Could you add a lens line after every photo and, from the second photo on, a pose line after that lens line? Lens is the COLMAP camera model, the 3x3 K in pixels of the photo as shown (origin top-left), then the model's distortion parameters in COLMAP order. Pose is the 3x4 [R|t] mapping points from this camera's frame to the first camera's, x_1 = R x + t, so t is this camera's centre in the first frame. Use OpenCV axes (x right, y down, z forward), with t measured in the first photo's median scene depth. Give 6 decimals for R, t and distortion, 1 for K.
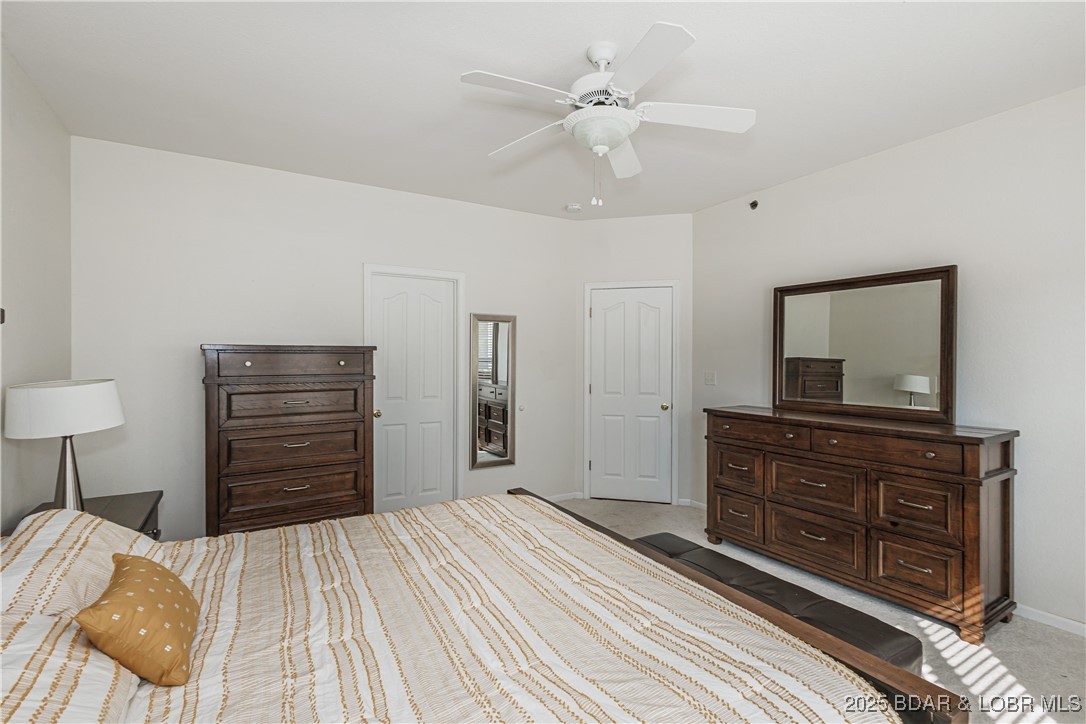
lens RADIAL K [[511.2, 0, 542.9], [0, 511.2, 360.2], [0, 0, 1]] dist [0.019918, -0.005438]
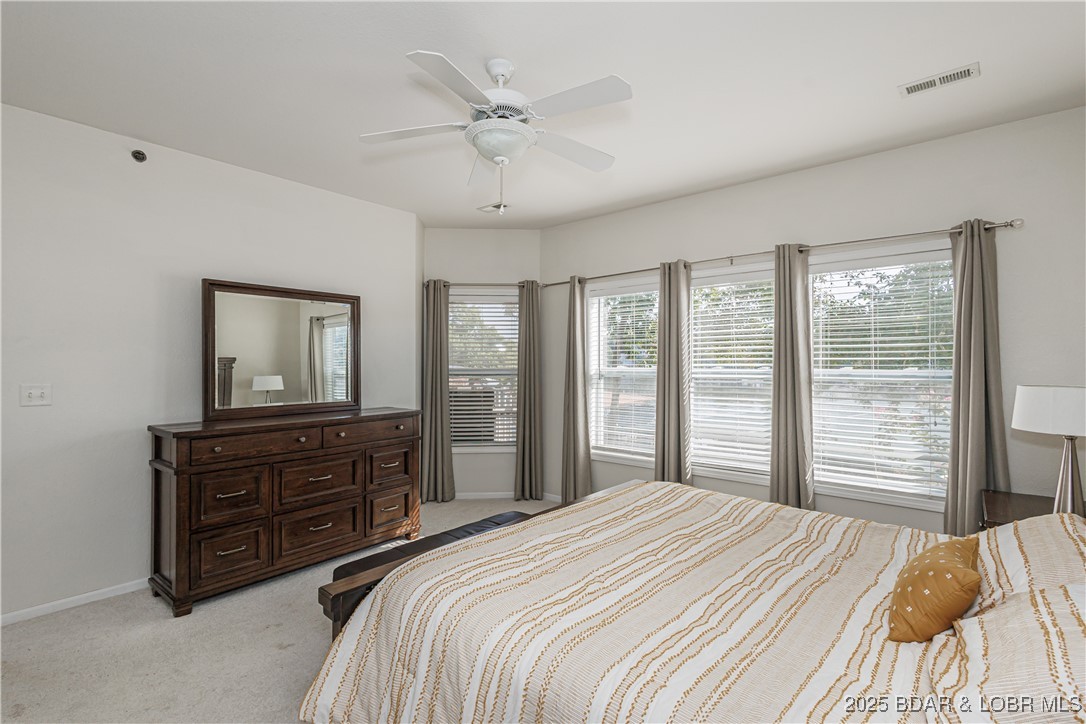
lens RADIAL K [[511.2, 0, 544.0], [0, 511.2, 363.0], [0, 0, 1]] dist [0.019918, -0.005438]
pose [[-0.335709, -0.003591, 0.941959, -0.631163], [0.003423, 0.999981, 0.005032, -0.005463], [-0.941959, 0.004914, -0.335691, 0.896810]]
